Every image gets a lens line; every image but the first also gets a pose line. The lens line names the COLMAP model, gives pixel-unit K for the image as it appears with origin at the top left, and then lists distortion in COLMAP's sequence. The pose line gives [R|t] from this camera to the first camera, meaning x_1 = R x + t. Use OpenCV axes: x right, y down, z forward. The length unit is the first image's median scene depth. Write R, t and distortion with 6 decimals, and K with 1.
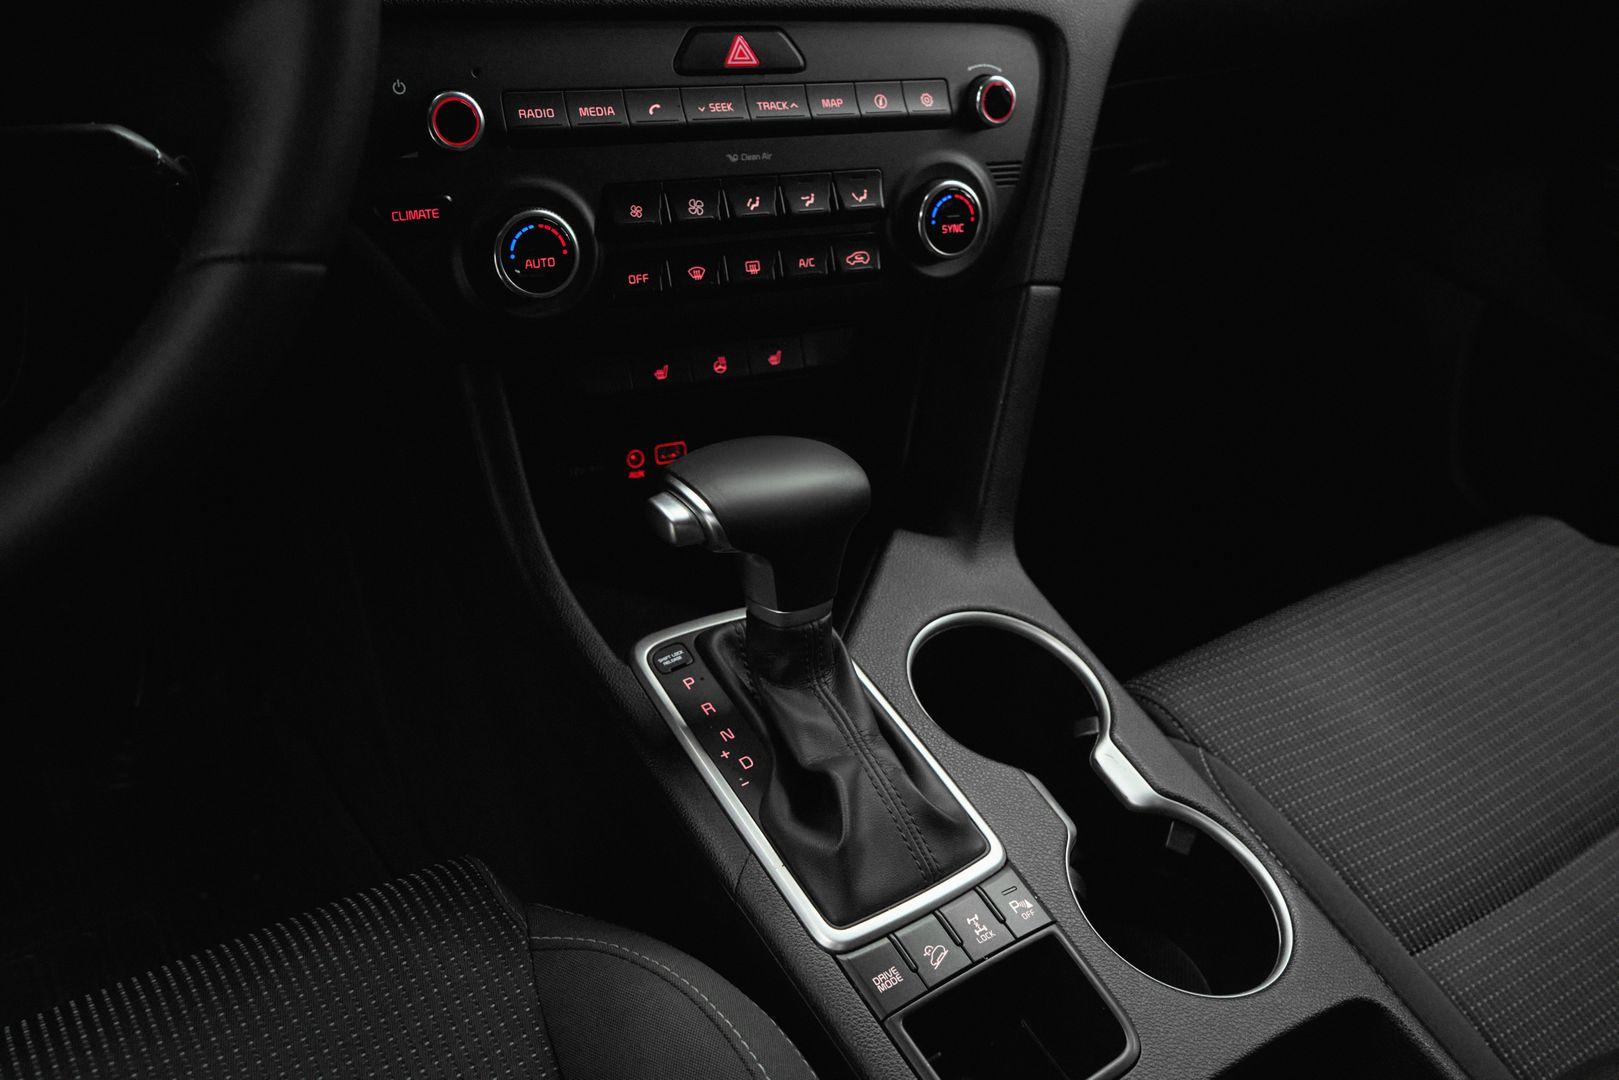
lens RADIAL K [[1305.4, 0, 809.5], [0, 1305.4, 540.0], [0, 0, 1]] dist [0.009612, 0.001983]
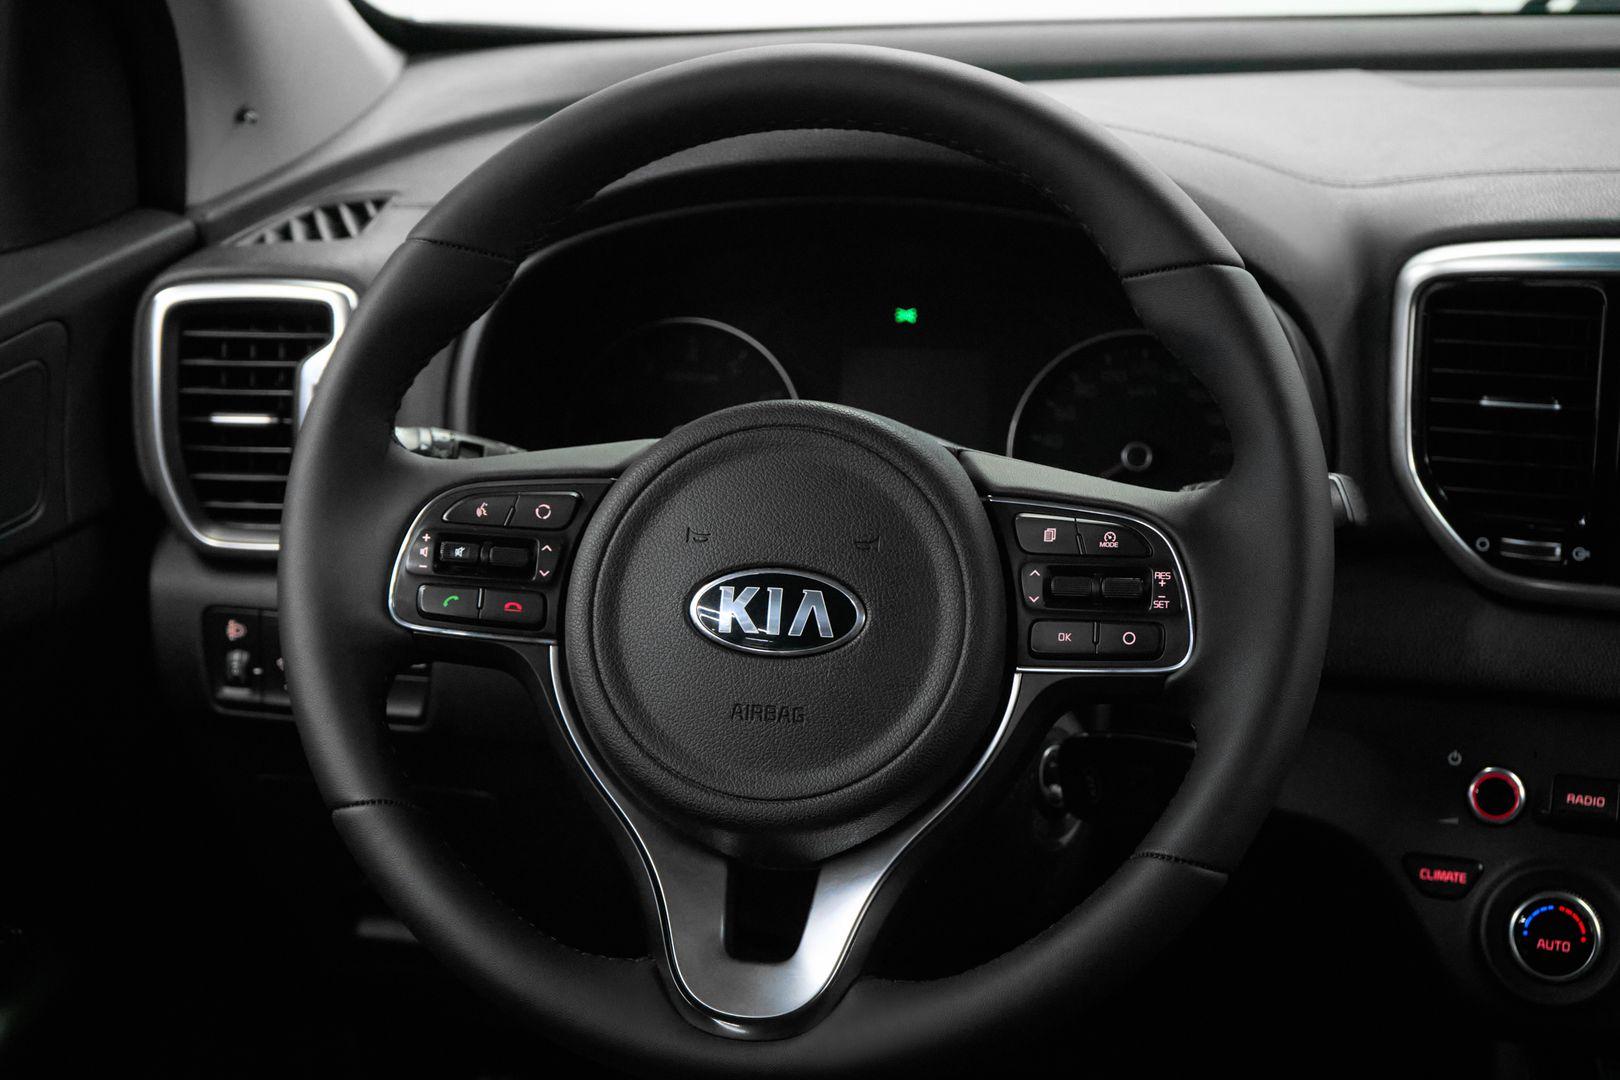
lens RADIAL K [[2787.5, 0, 810.0], [0, 2787.5, 540.0], [0, 0, 1]] dist [0.046562, 0.188285]
pose [[0.711580, 0.076214, -0.698459, 0.782803], [-0.330983, 0.913247, -0.237549, 0.178644], [0.619761, 0.400213, 0.675074, -0.814151]]
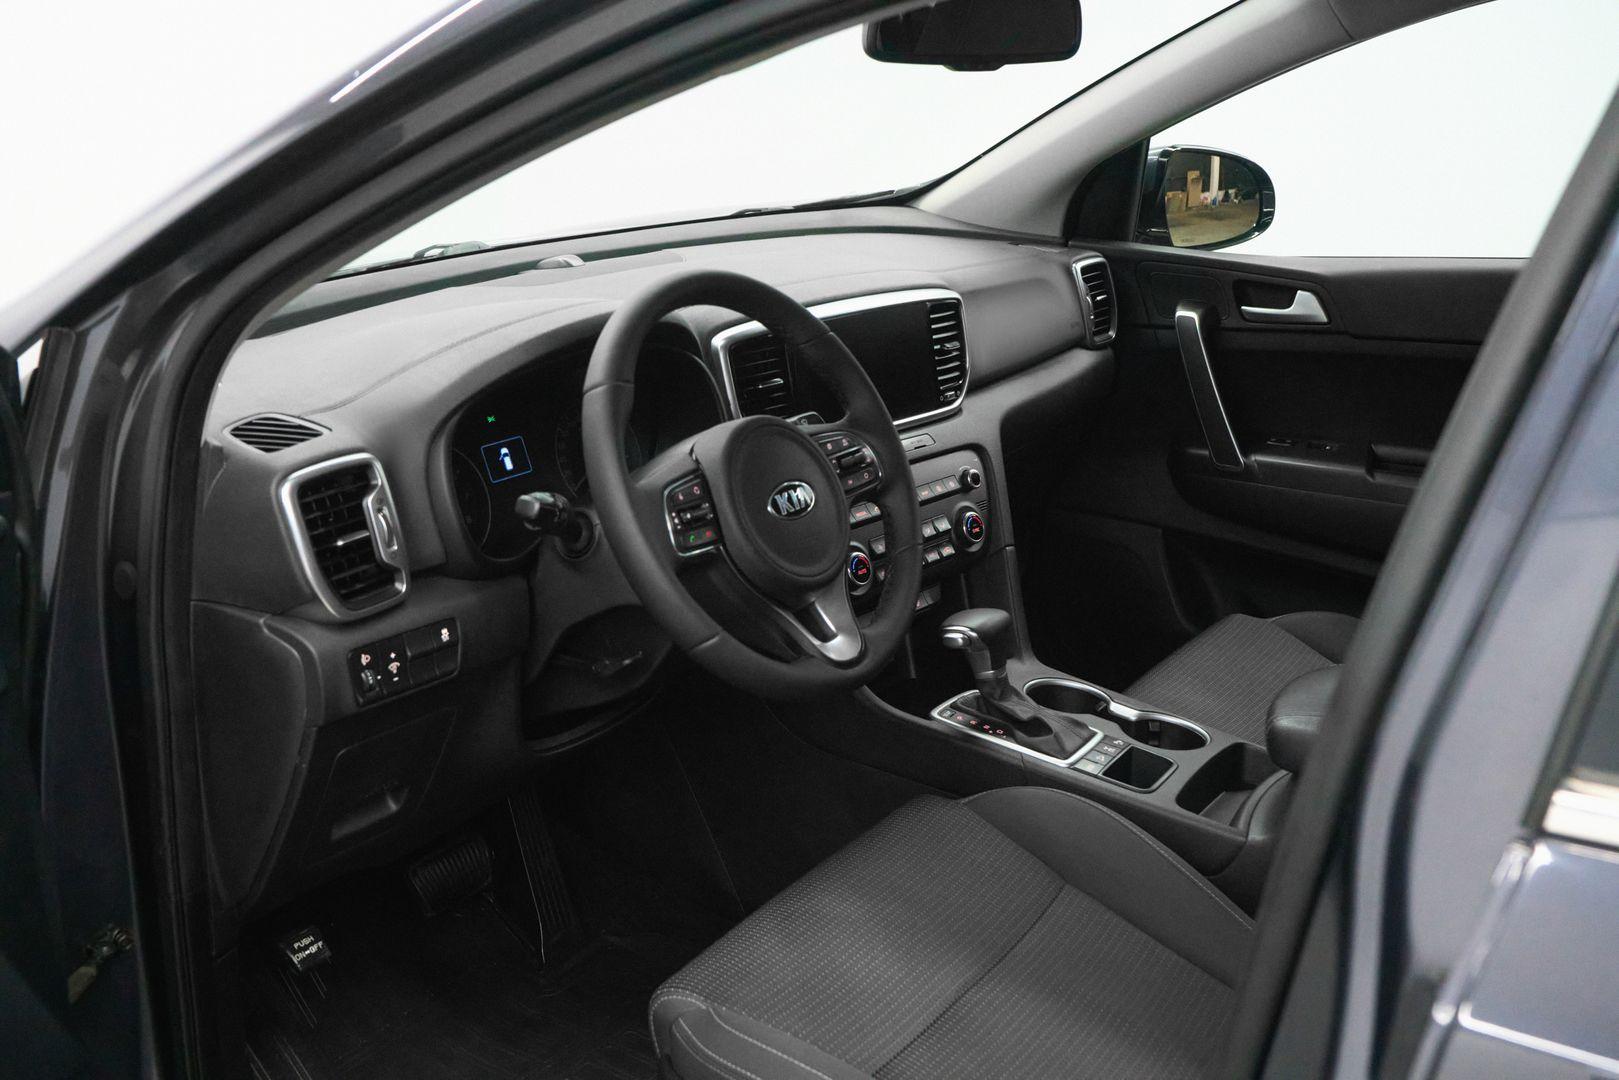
lens RADIAL K [[1638.1, 0, 807.8], [0, 1638.1, 570.8], [0, 0, 1]] dist [0.001804, -0.000378]
pose [[0.923550, -0.243472, 0.296272, -1.200865], [0.320571, 0.914171, -0.248043, 0.527951], [-0.210452, 0.324056, 0.922333, -1.869471]]
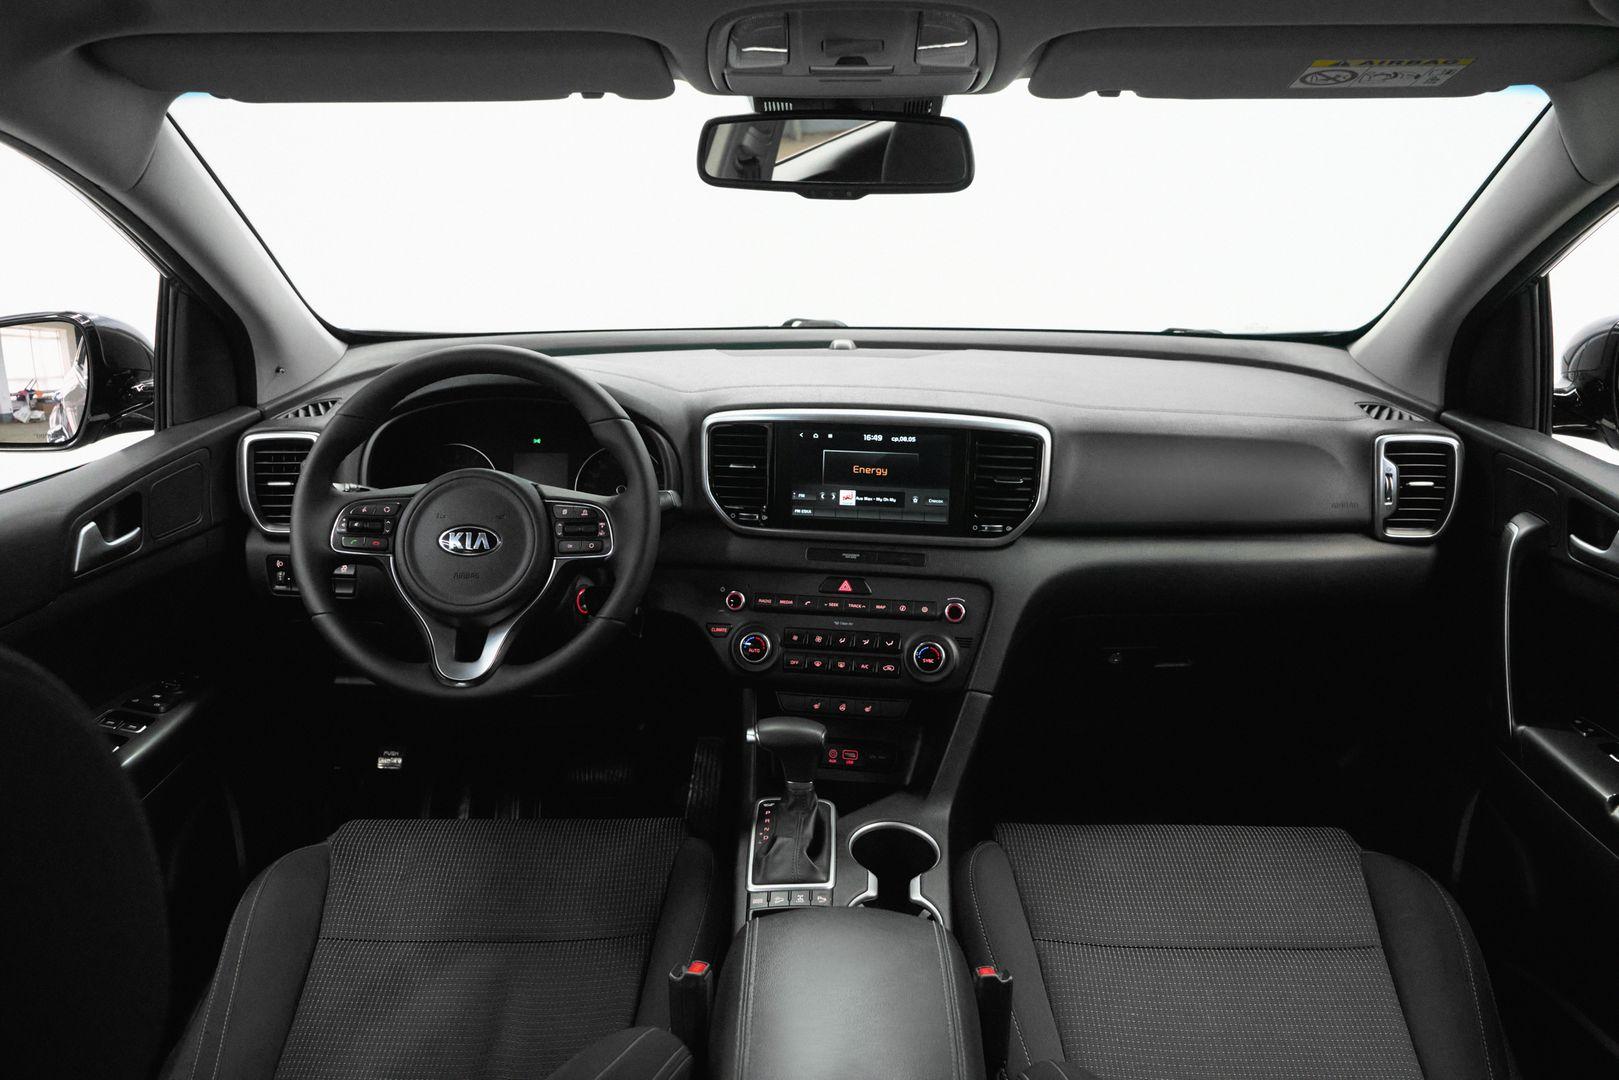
lens RADIAL K [[1305.4, 0, 809.5], [0, 1305.4, 540.0], [0, 0, 1]] dist [0.009612, 0.001983]
pose [[0.817059, 0.043999, -0.574873, 1.423946], [-0.258419, 0.919268, -0.296928, 0.356339], [0.515398, 0.391166, 0.762466, -1.123104]]
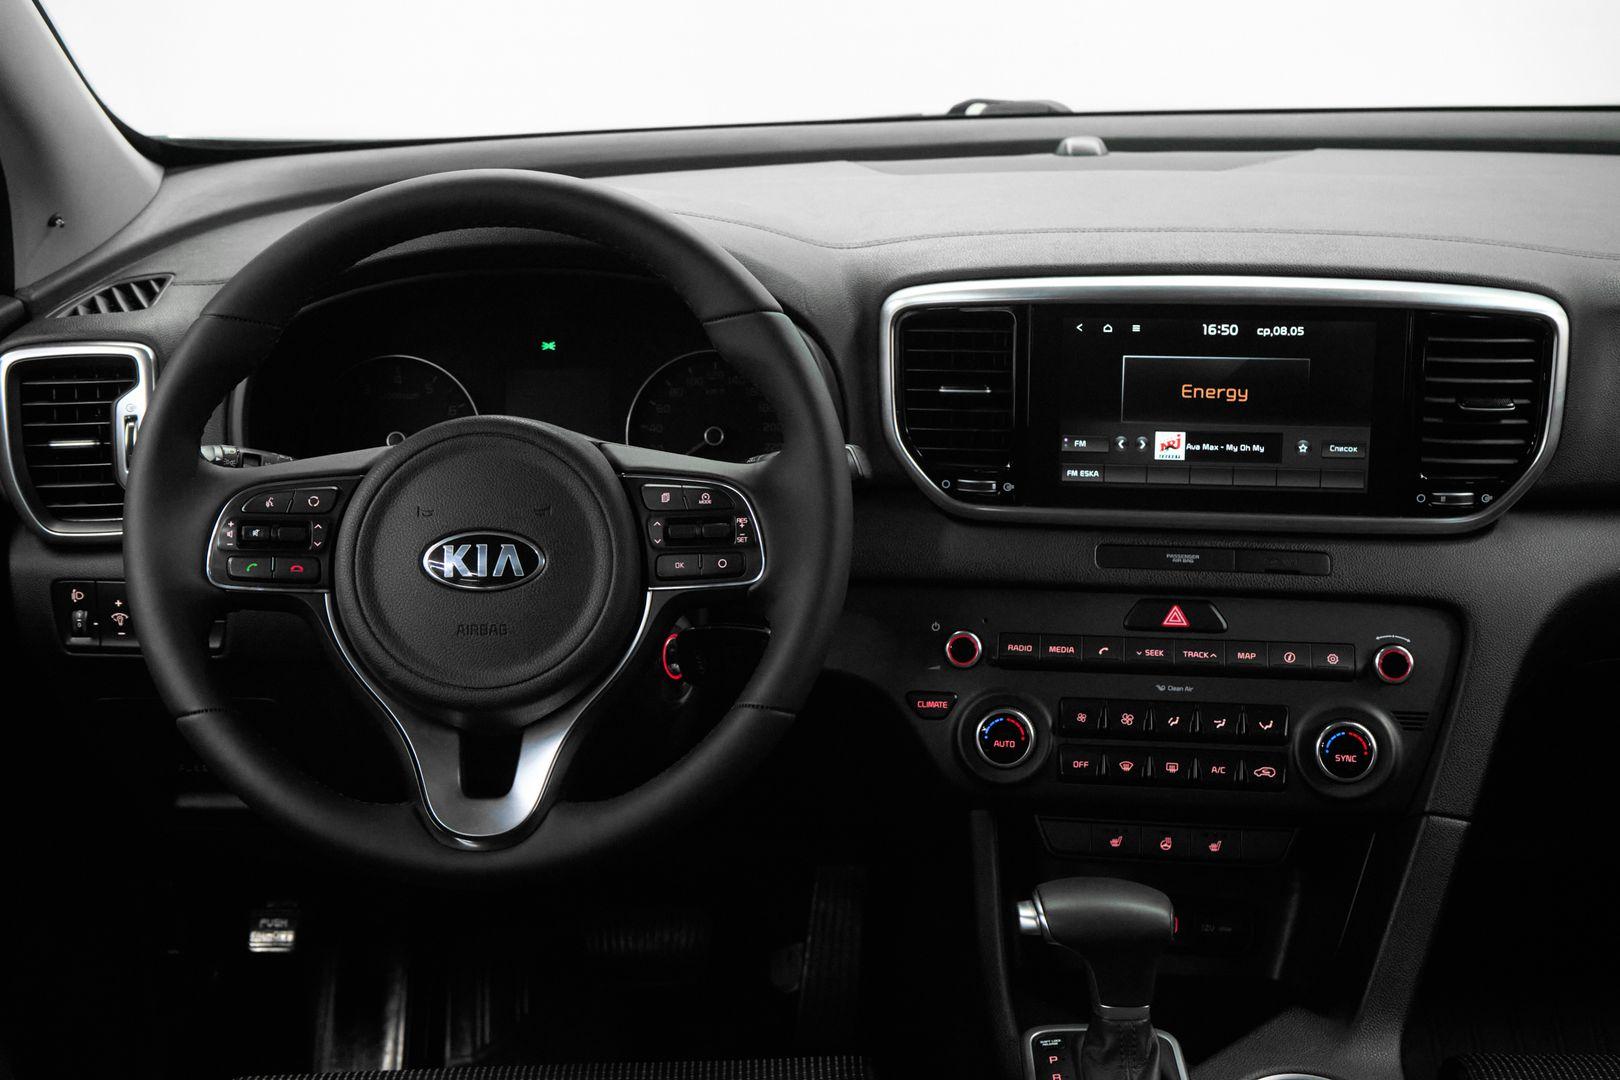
lens RADIAL K [[2079.7, 0, 810.0], [0, 2079.7, 540.0], [0, 0, 1]] dist [0.045024, -0.029427]
pose [[0.823903, 0.048567, -0.564646, 0.881839], [-0.232715, 0.937442, -0.258933, 0.220834], [0.516747, 0.344737, 0.783663, -0.985464]]
